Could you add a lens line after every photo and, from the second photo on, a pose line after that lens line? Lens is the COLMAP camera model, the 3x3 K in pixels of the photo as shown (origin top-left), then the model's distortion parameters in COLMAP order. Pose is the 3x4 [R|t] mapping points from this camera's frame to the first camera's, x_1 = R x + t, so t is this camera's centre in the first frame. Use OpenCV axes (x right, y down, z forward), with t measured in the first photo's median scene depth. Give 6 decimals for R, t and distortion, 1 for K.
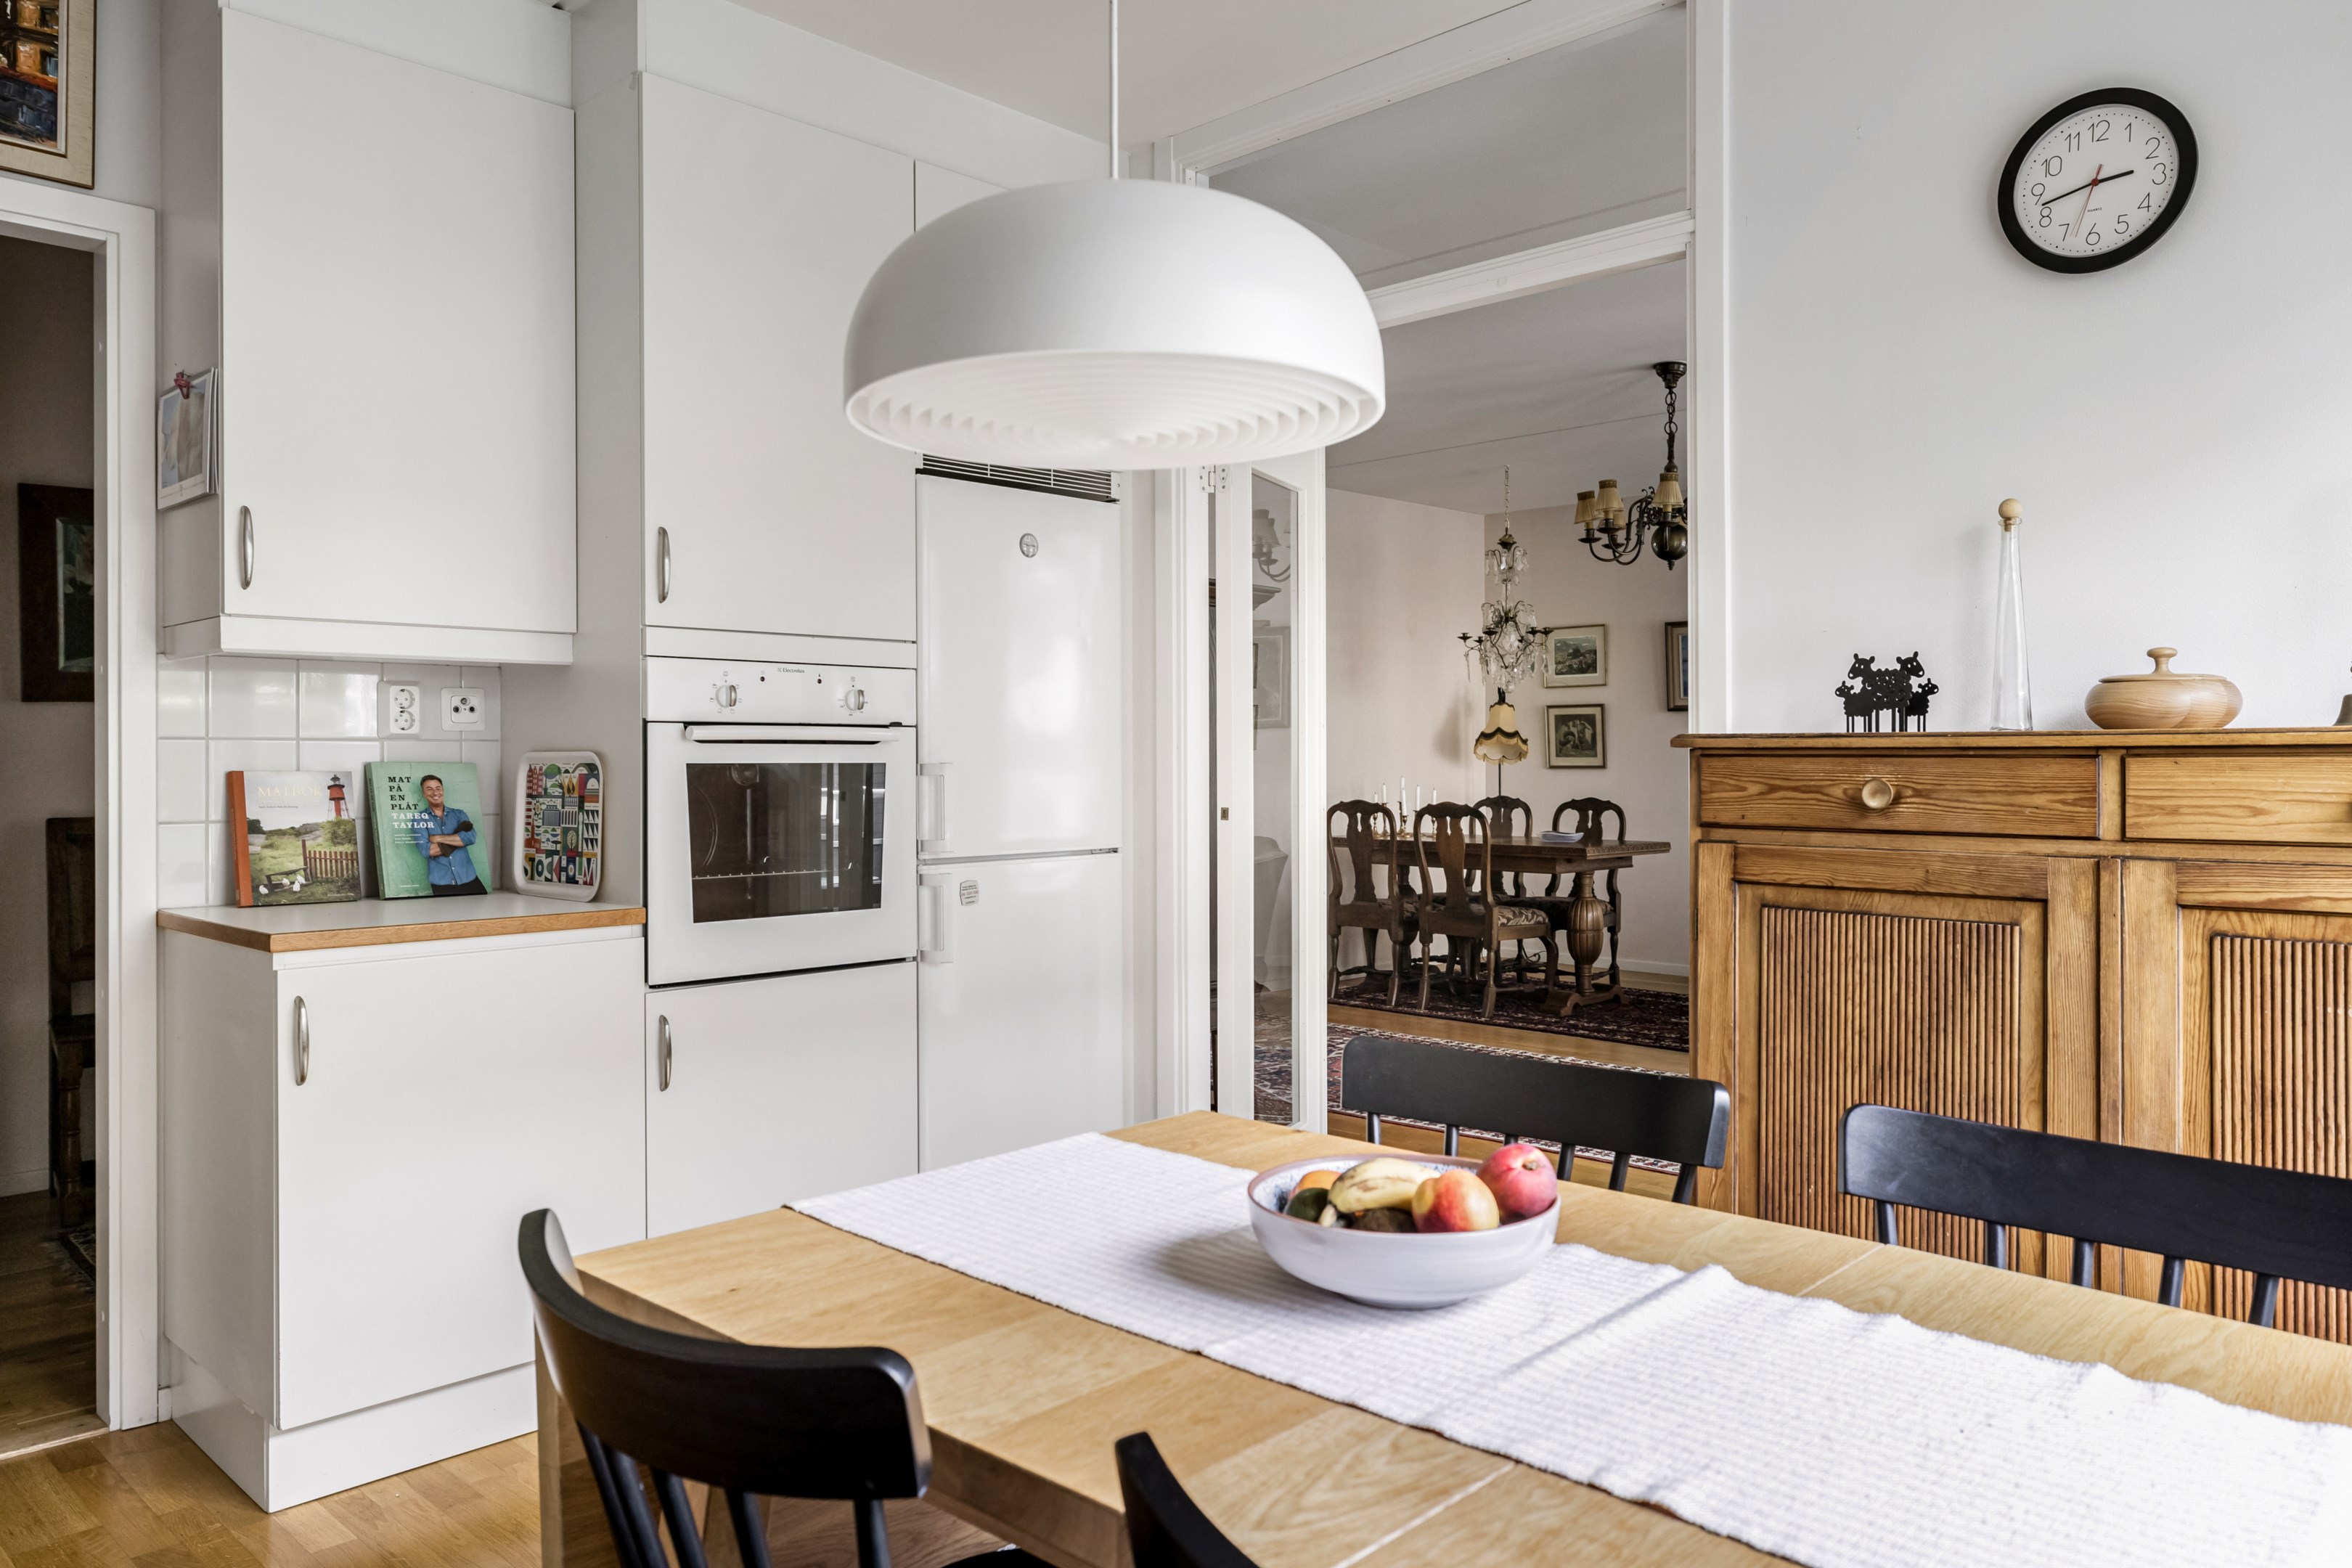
lens RADIAL K [[1588.3, 0, 1155.1], [0, 1588.3, 783.5], [0, 0, 1]] dist [0.002471, 0.000511]
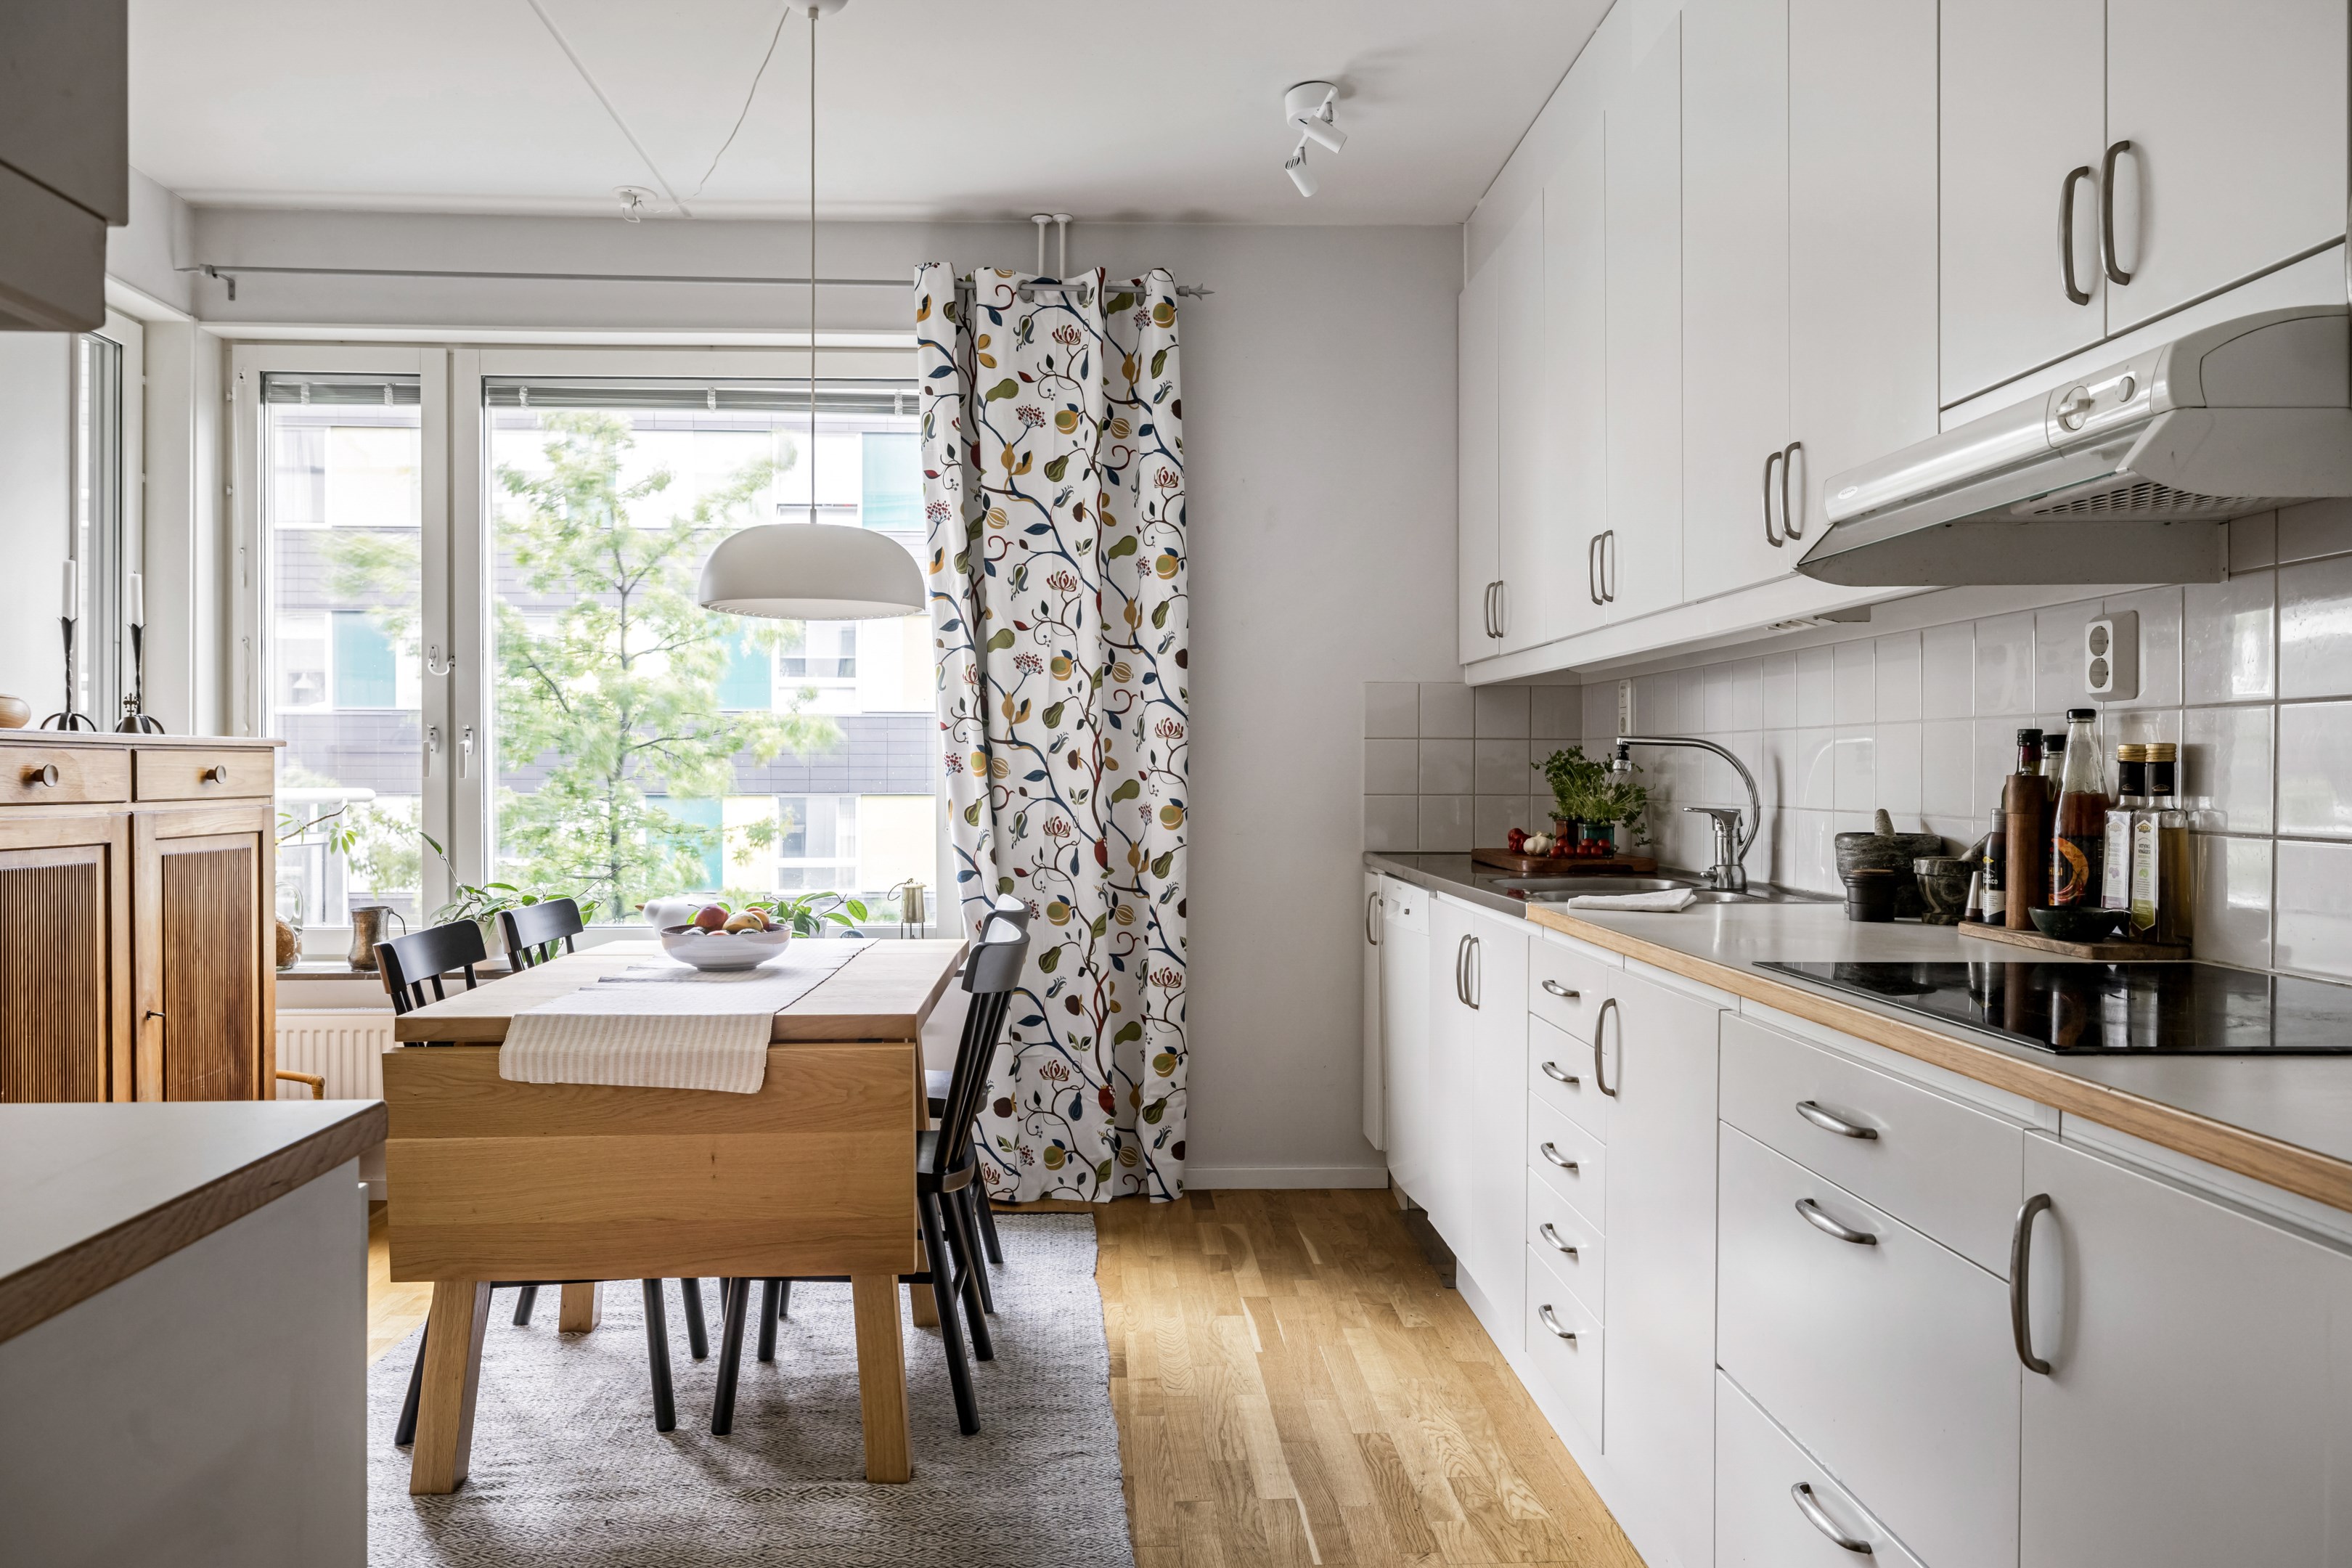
lens RADIAL K [[1588.3, 0, 1155.1], [0, 1588.3, 783.5], [0, 0, 1]] dist [0.002471, 0.000511]
pose [[-0.722040, -0.006106, 0.691825, -1.072952], [0.007150, 0.999842, 0.016286, -0.002078], [-0.691815, 0.016706, -0.721882, 1.231319]]
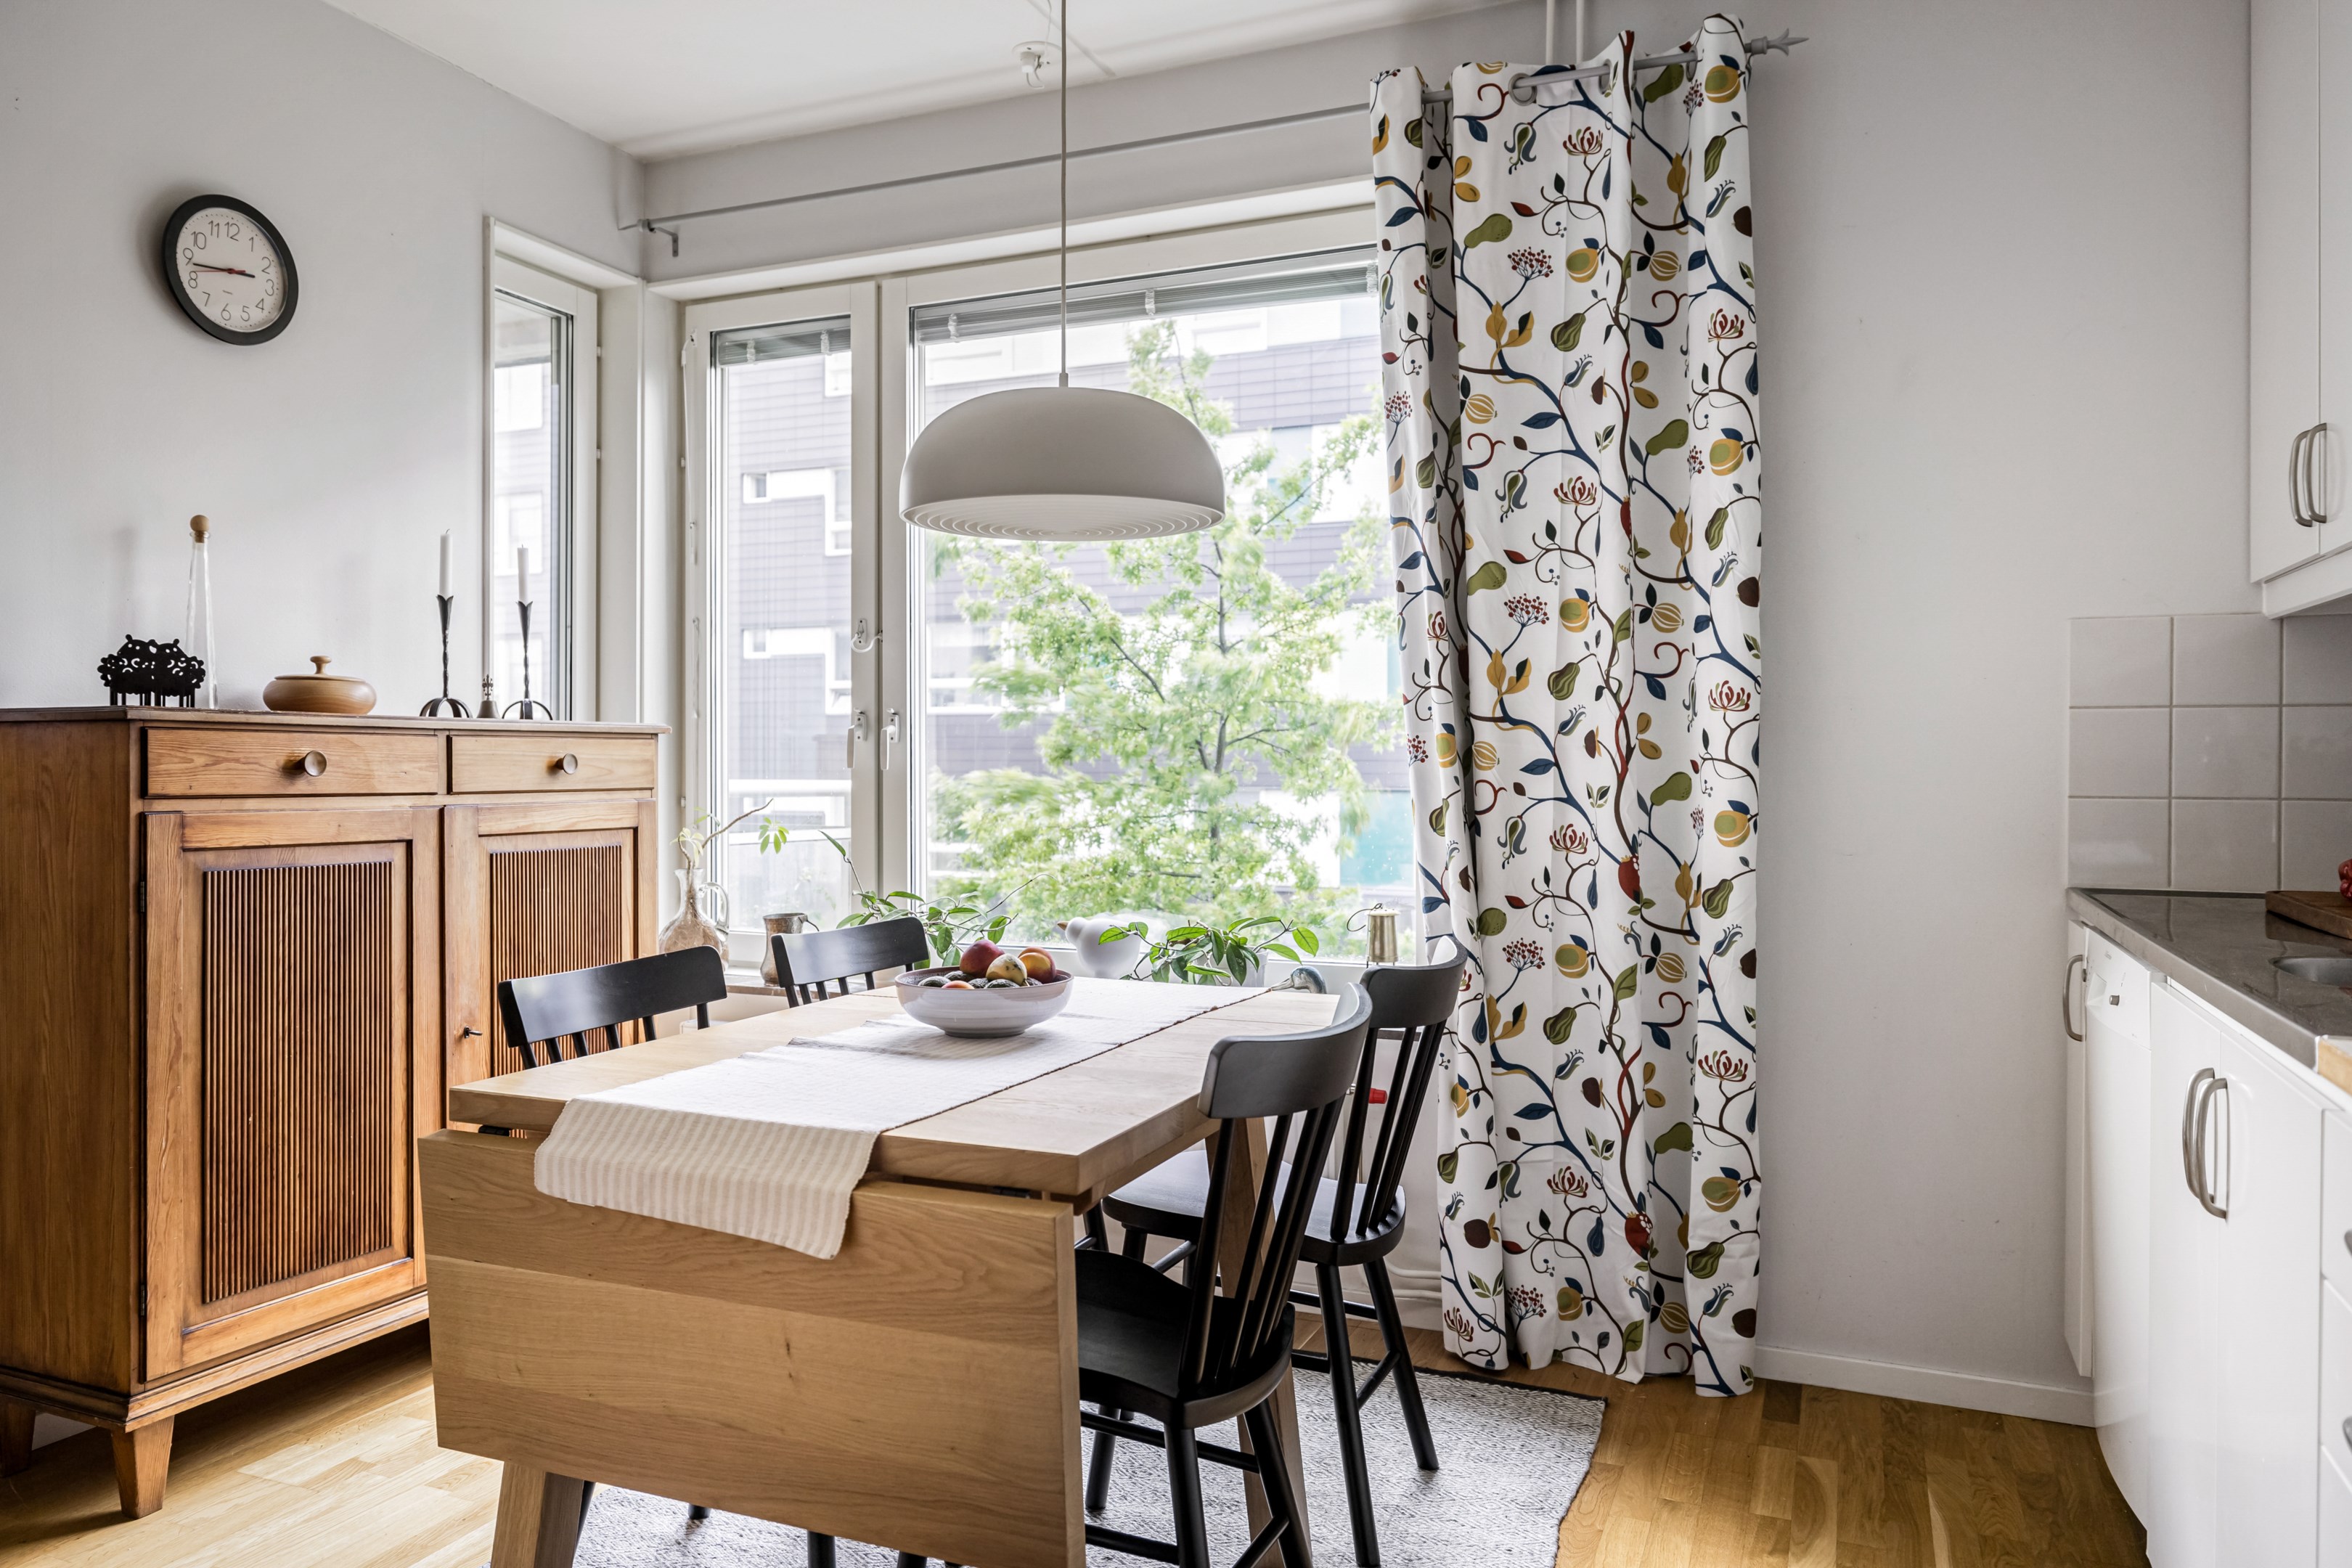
lens RADIAL K [[1597.1, 0, 1167.9], [0, 1597.1, 774.3], [0, 0, 1]] dist [0.003100, -0.001642]
pose [[-0.350589, -0.005505, 0.936513, -0.837293], [0.009715, 0.999908, 0.009514, 0.008510], [-0.936479, 0.012434, -0.350503, 0.762168]]
